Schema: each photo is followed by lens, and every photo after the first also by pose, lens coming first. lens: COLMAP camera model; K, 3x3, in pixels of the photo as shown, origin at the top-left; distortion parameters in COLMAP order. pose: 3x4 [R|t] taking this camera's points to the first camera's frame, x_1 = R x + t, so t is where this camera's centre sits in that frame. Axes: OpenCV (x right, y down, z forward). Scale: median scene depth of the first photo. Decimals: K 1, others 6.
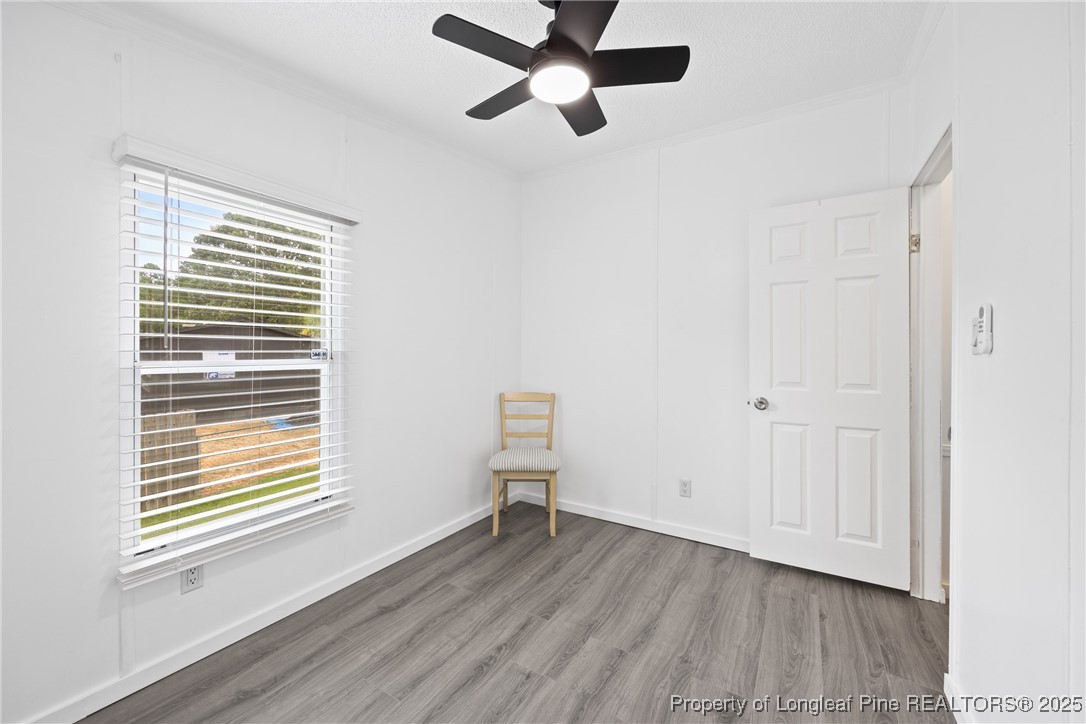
lens RADIAL K [[422.0, 0, 541.5], [0, 422.0, 350.2], [0, 0, 1]] dist [-0.000442, 0.000079]
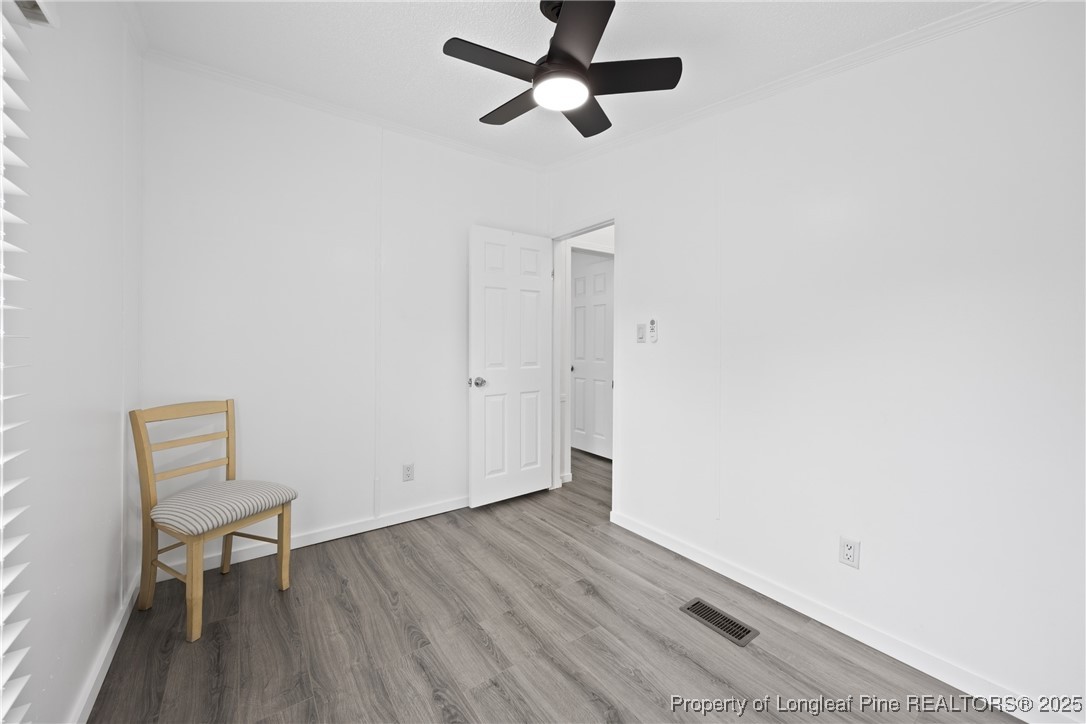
lens RADIAL K [[422.5, 0, 537.6], [0, 422.5, 344.6], [0, 0, 1]] dist [-0.001628, 0.000004]
pose [[0.381497, -0.005674, 0.924353, -0.629686], [-0.008571, 0.999916, 0.009676, 0.002780], [-0.924330, -0.011613, 0.381417, 0.408639]]
